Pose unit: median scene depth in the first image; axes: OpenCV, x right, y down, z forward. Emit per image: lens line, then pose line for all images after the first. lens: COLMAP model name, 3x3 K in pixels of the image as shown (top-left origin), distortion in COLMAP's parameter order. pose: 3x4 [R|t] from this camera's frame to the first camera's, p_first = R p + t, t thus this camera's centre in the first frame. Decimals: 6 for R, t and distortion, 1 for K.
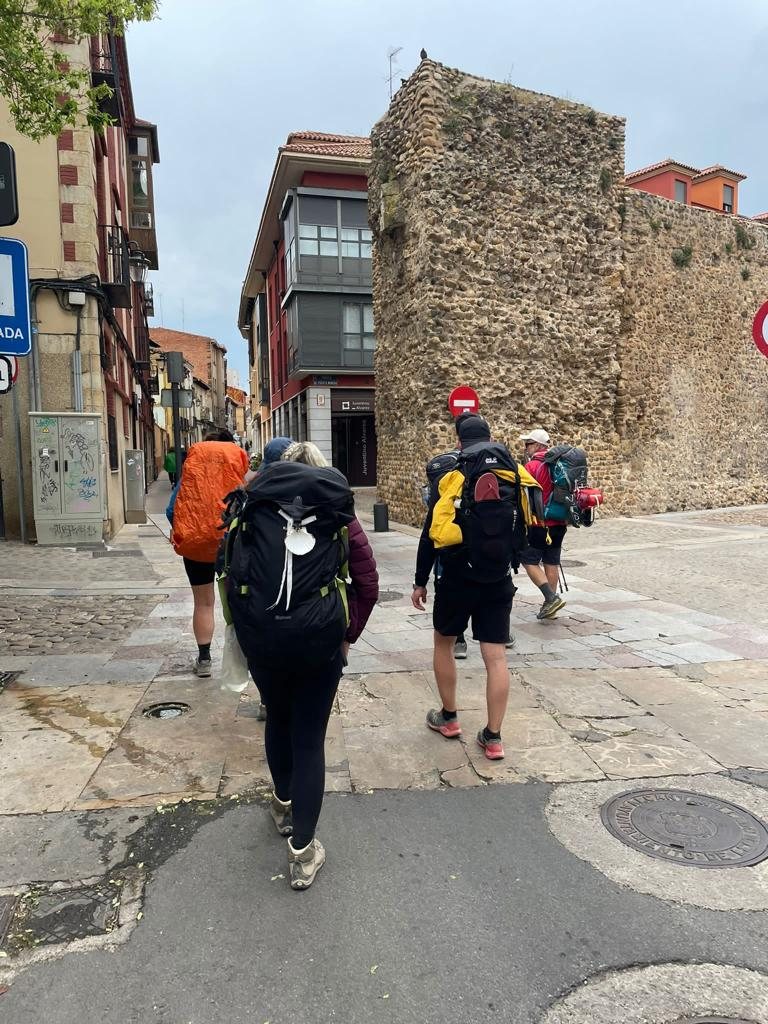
lens RADIAL K [[753.5, 0, 384.0], [0, 753.5, 514.1], [0, 0, 1]] dist [0.028882, -0.027535]
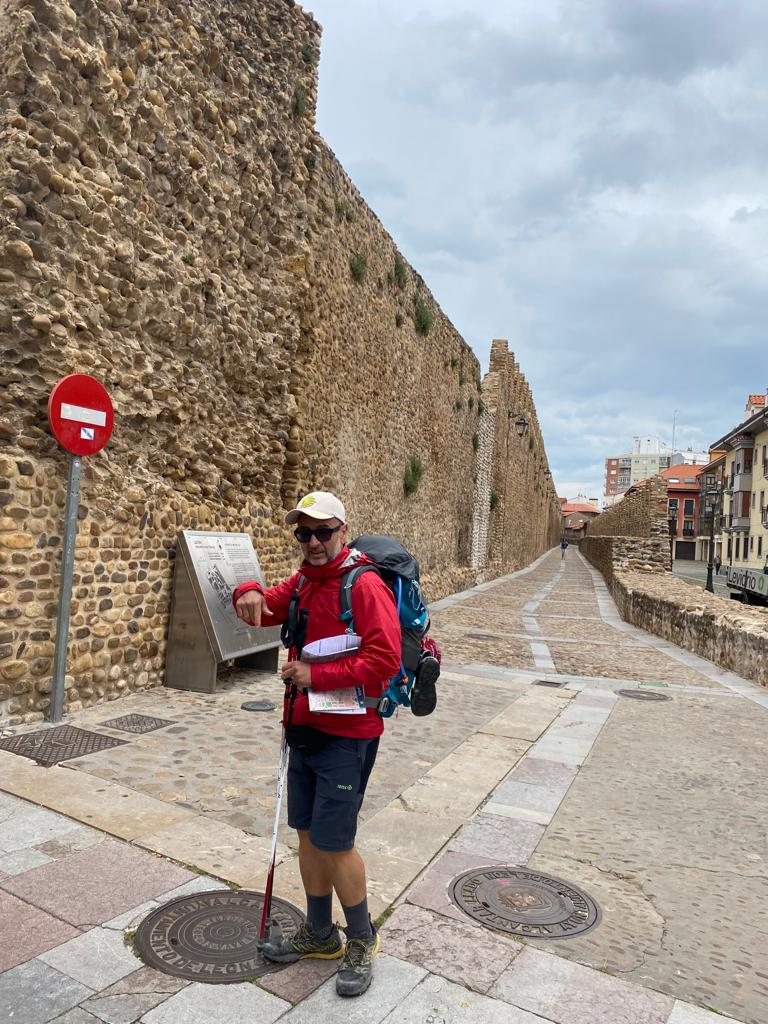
lens RADIAL K [[753.5, 0, 388.4], [0, 753.5, 509.7], [0, 0, 1]] dist [0.028882, -0.027535]
pose [[0.728737, 0.071635, 0.681037, -0.051565], [0.006604, 0.993732, -0.111592, -0.042159], [-0.684762, 0.085819, 0.723696, 0.541381]]
